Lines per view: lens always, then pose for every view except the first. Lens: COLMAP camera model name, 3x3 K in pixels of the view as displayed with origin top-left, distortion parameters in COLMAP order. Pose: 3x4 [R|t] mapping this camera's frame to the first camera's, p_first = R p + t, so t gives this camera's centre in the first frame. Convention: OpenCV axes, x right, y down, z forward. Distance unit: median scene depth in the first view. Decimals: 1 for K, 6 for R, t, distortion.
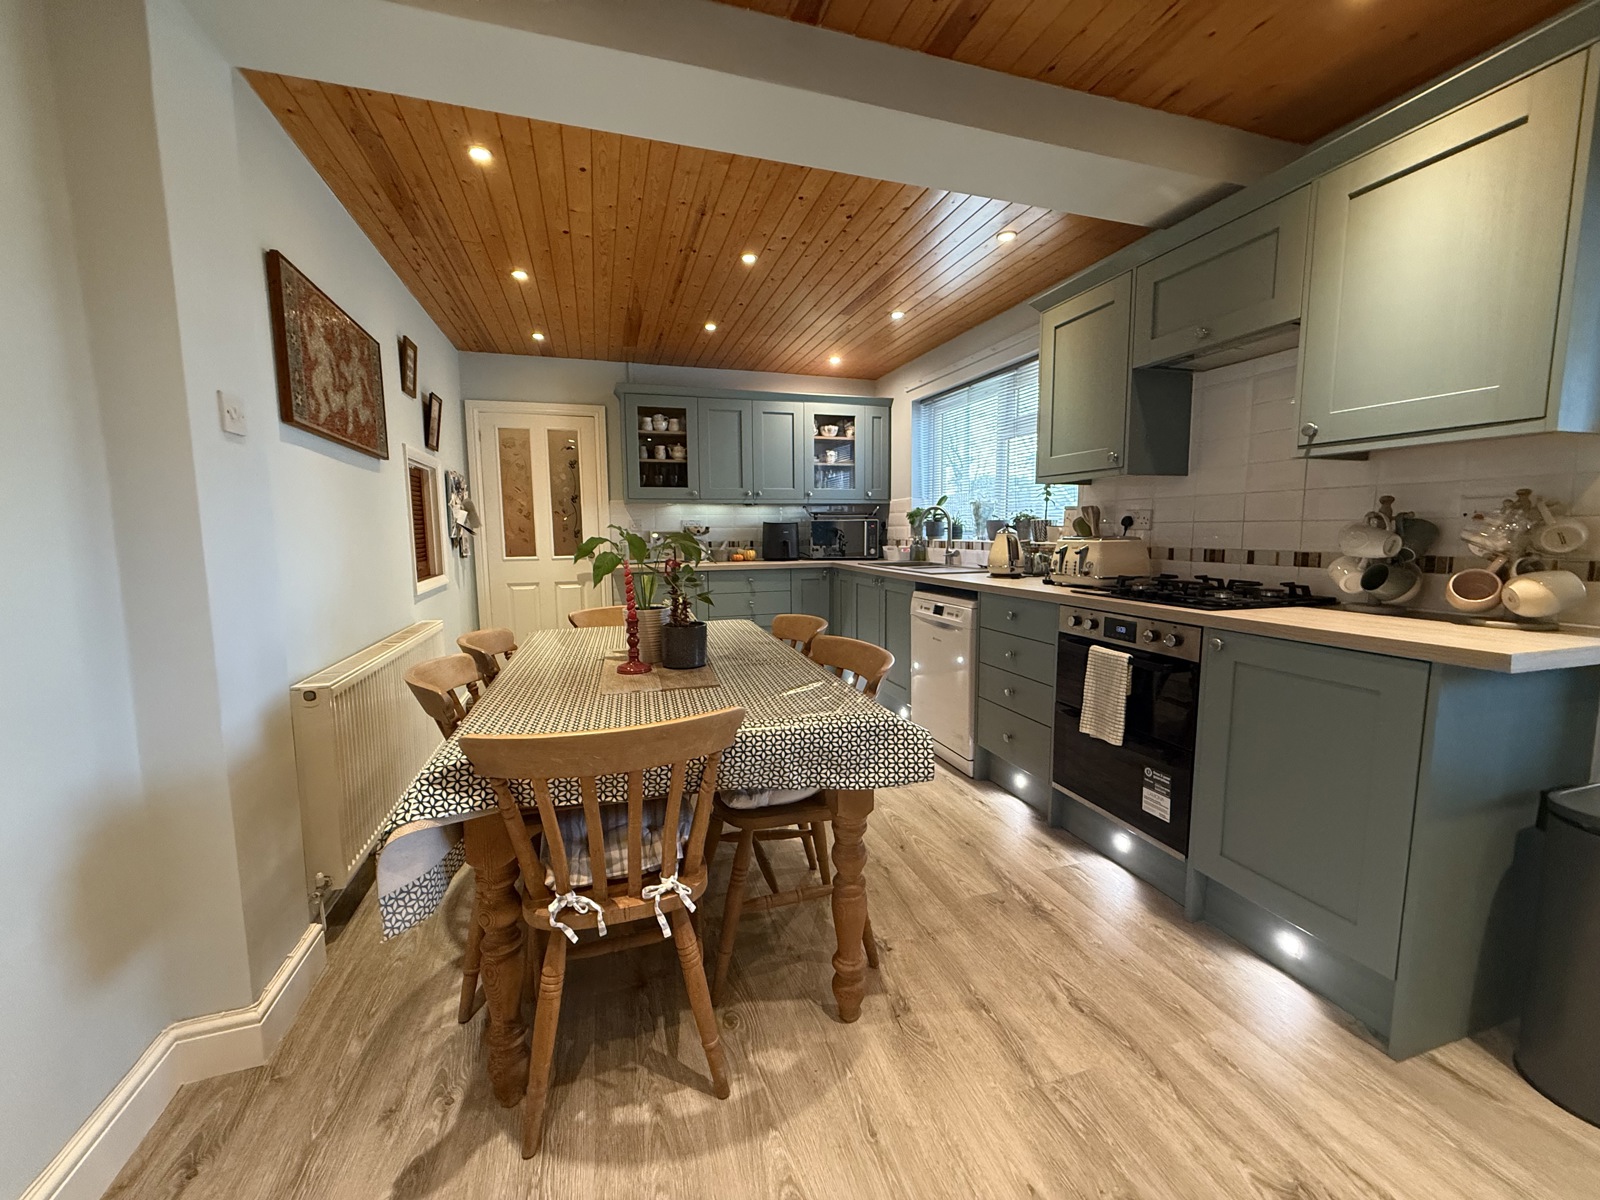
lens RADIAL K [[634.2, 0, 797.6], [0, 634.2, 606.2], [0, 0, 1]] dist [0.001787, -0.000956]
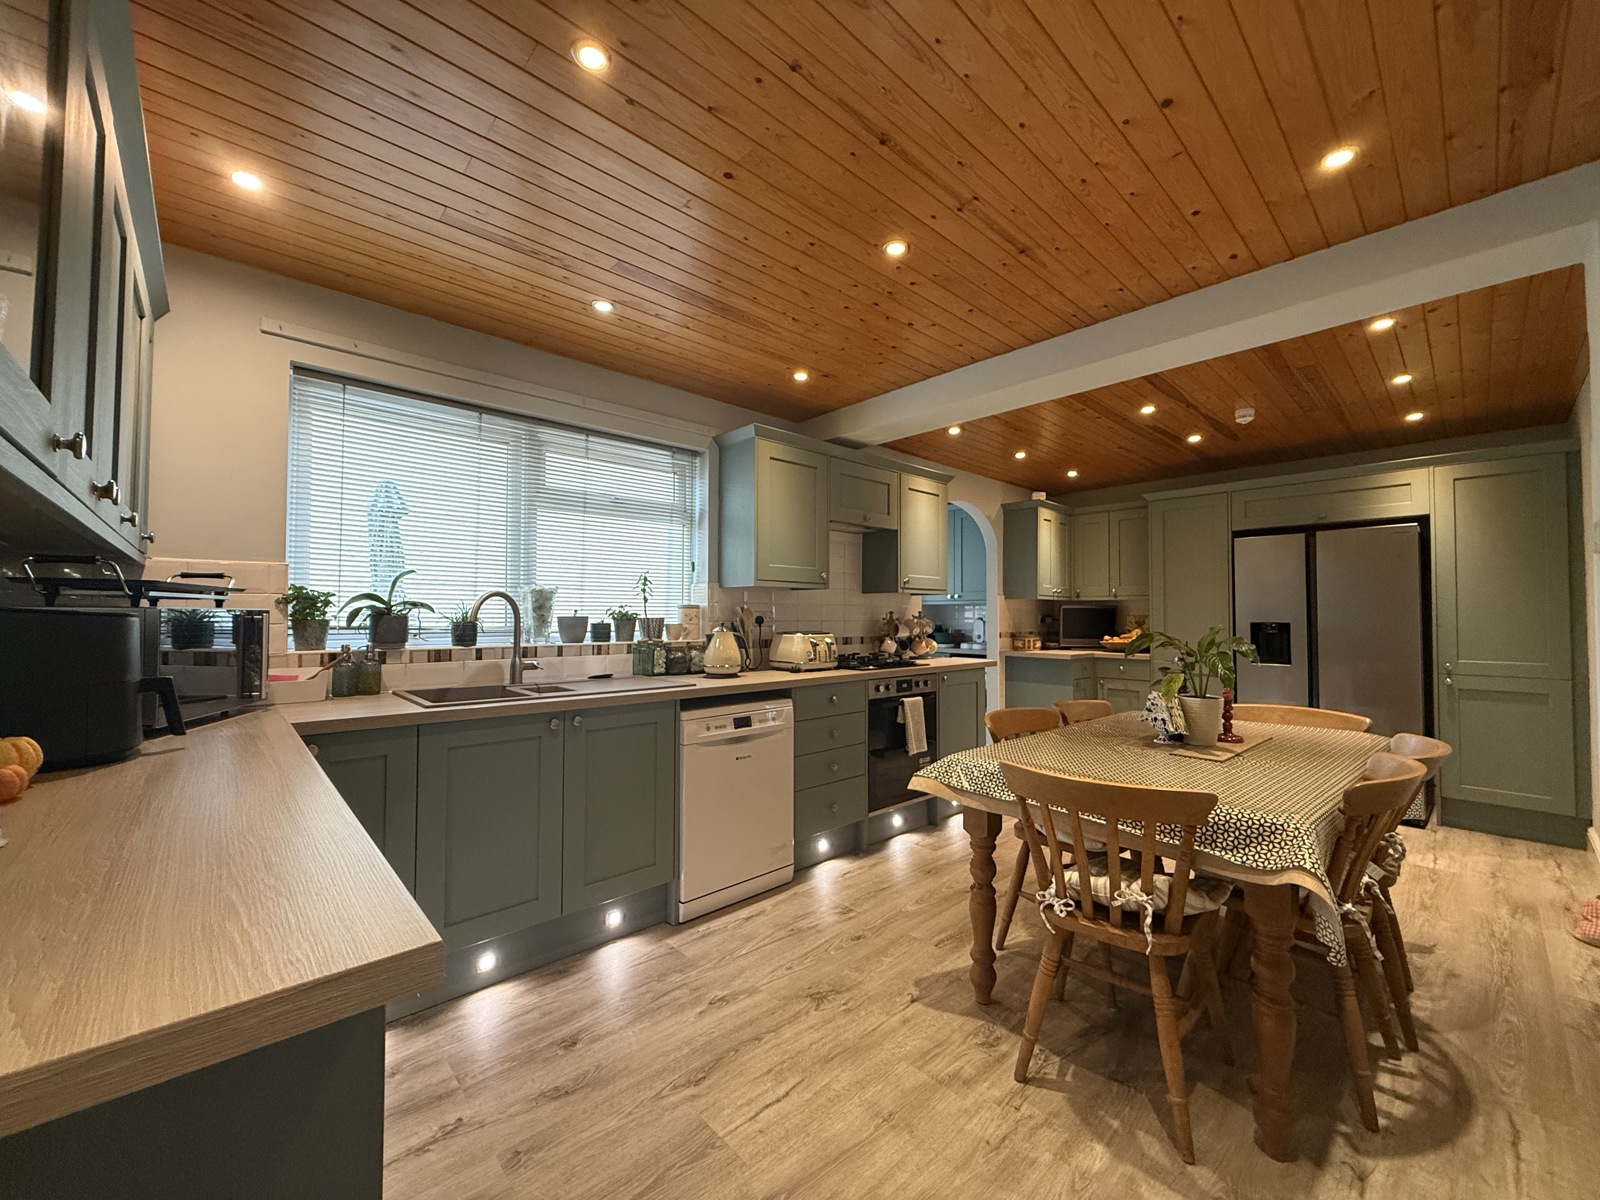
lens RADIAL K [[634.2, 0, 792.1], [0, 634.2, 602.4], [0, 0, 1]] dist [0.001787, -0.000956]
pose [[-0.425454, 0.025911, 0.904609, -0.793775], [0.110132, 0.993643, 0.023336, -0.226758], [-0.898254, 0.109555, -0.425603, 1.749406]]
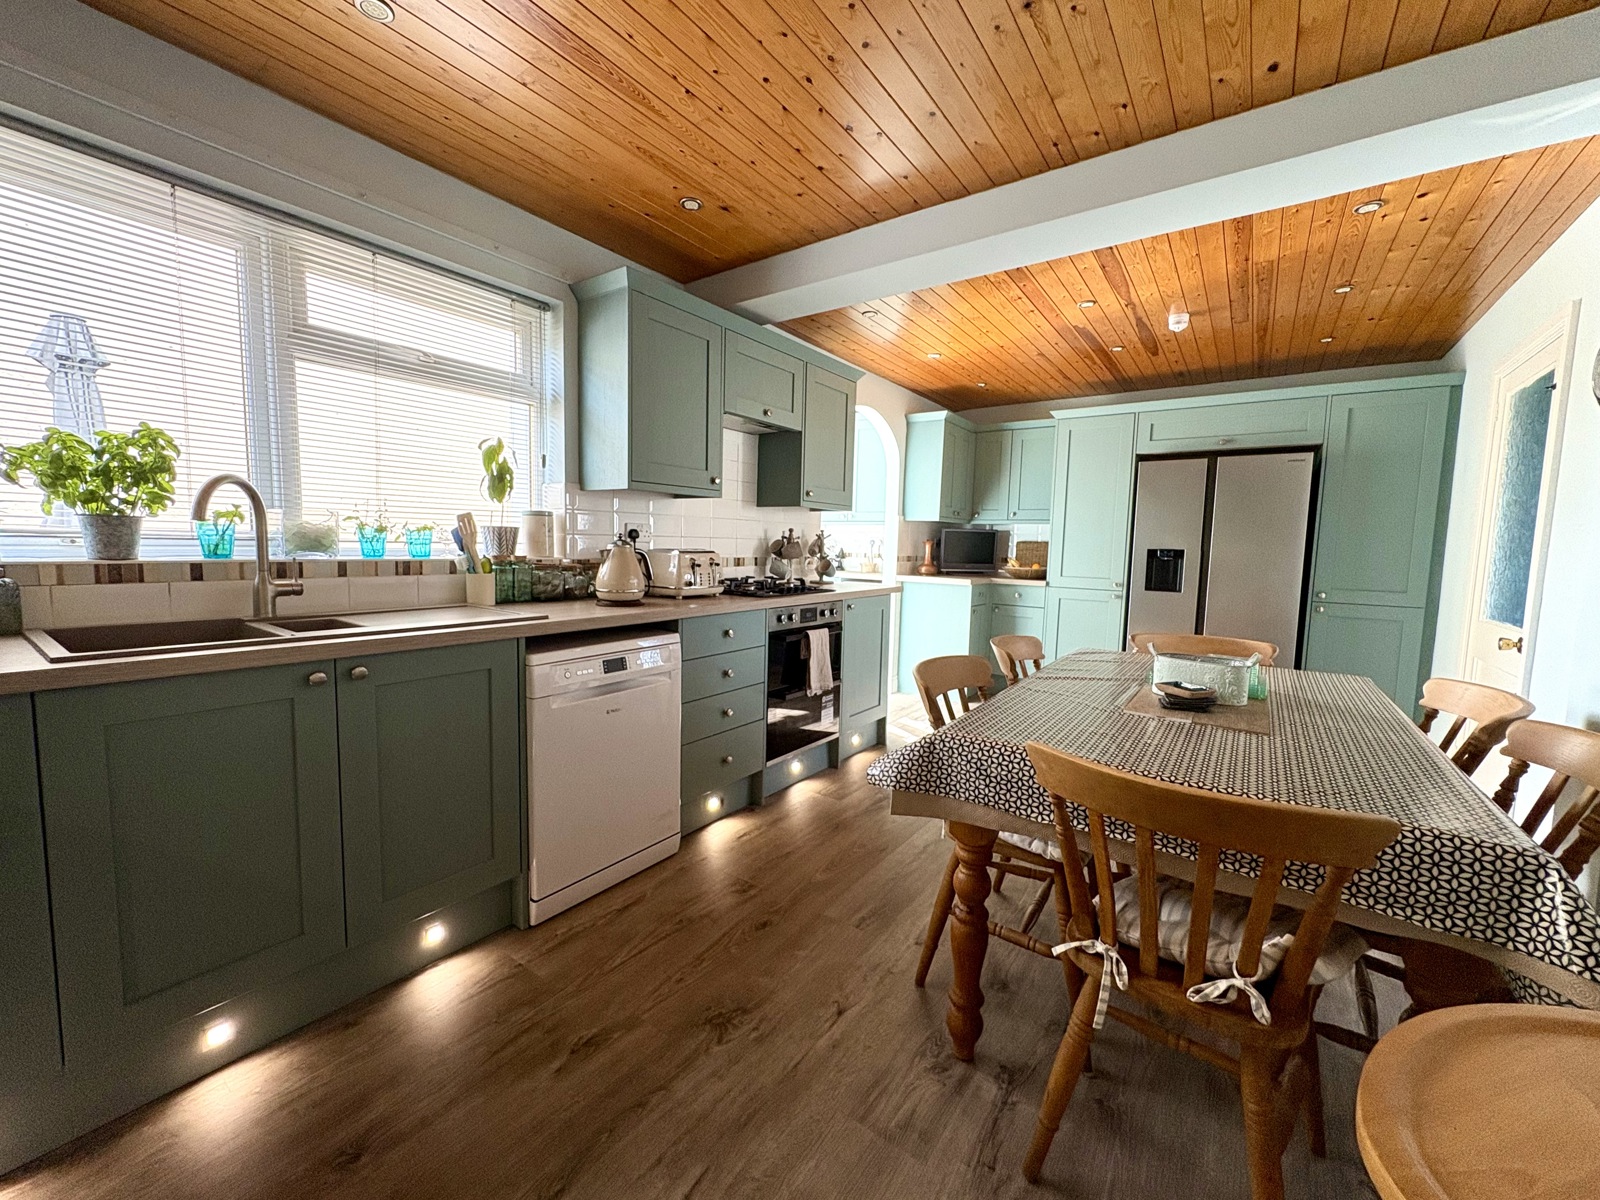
lens RADIAL K [[638.1, 0, 796.4], [0, 638.1, 599.8], [0, 0, 1]] dist [-0.001126, 0.000263]
pose [[-0.601739, -0.079007, 0.794775, -0.551764], [0.077316, 0.984660, 0.156420, -0.200727], [-0.794942, 0.155574, -0.586400, 1.665999]]
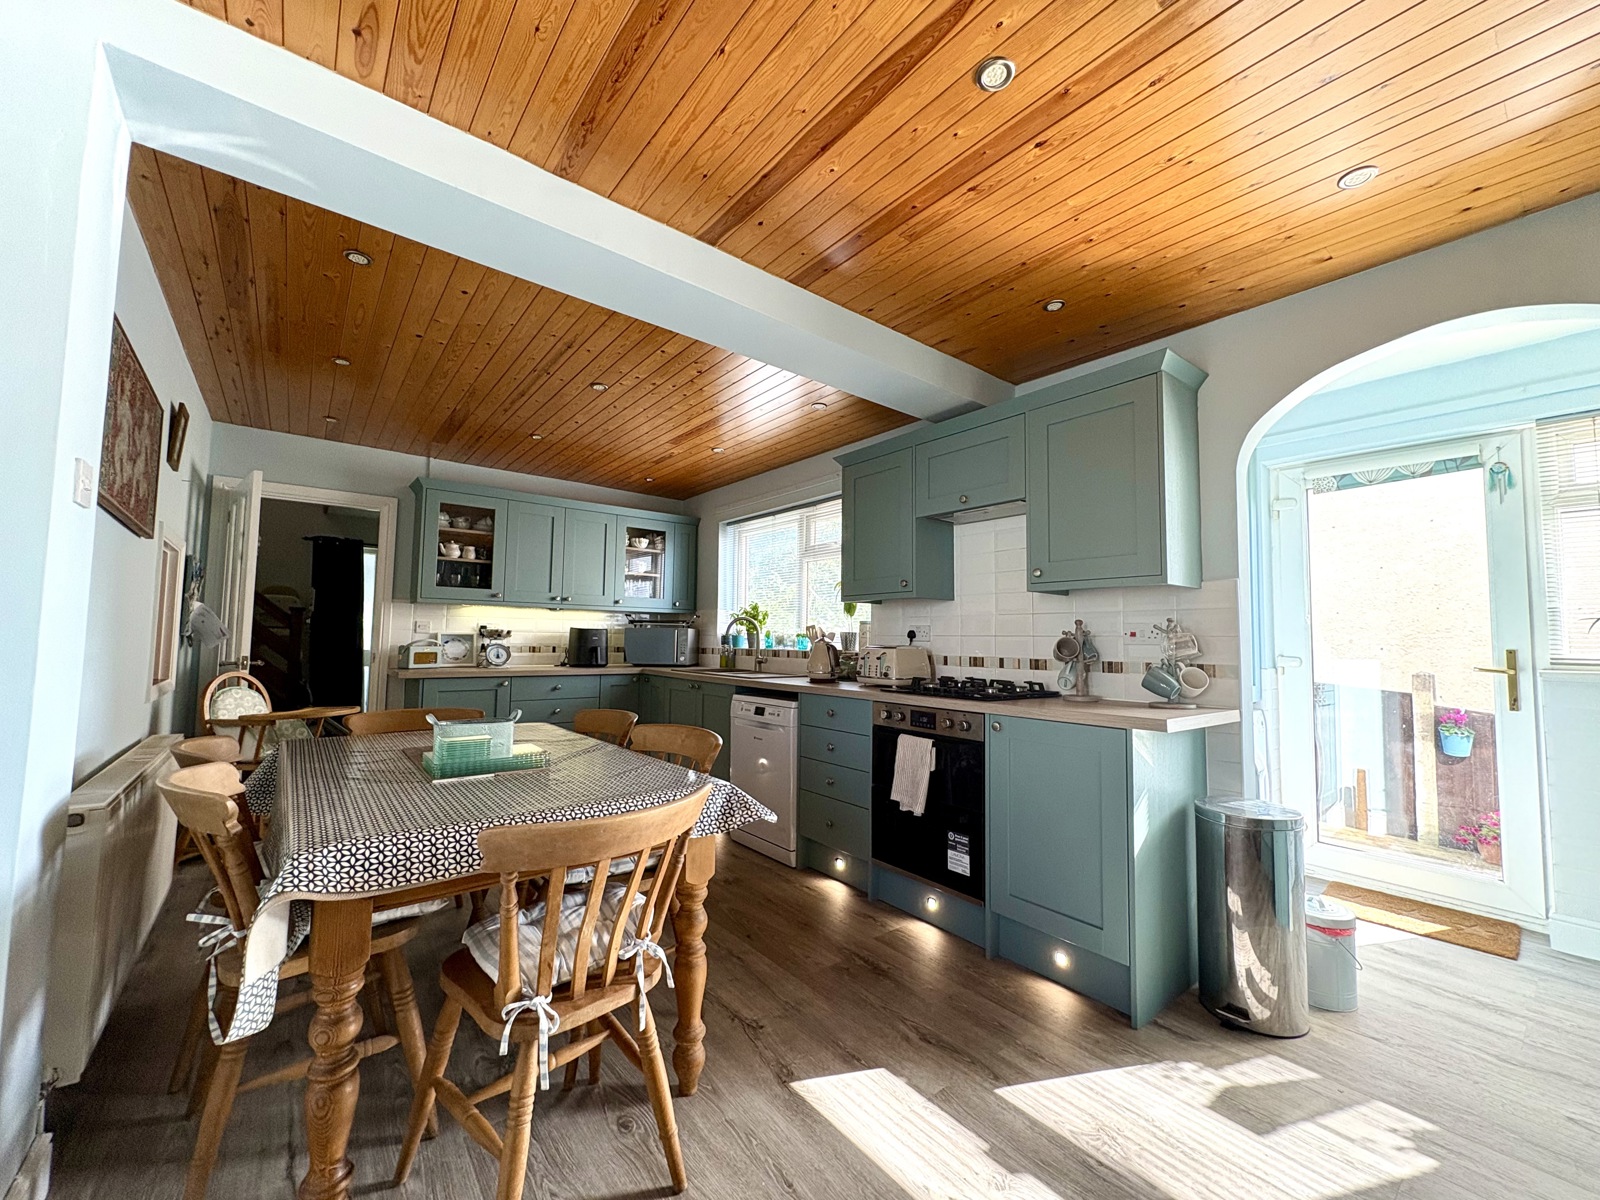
lens RADIAL K [[638.1, 0, 801.8], [0, 638.1, 605.4], [0, 0, 1]] dist [-0.001126, 0.000263]
pose [[0.932212, 0.042295, 0.359434, -0.154382], [0.021519, 0.984913, -0.171705, 0.023640], [-0.361274, 0.167800, 0.917237, -0.089654]]
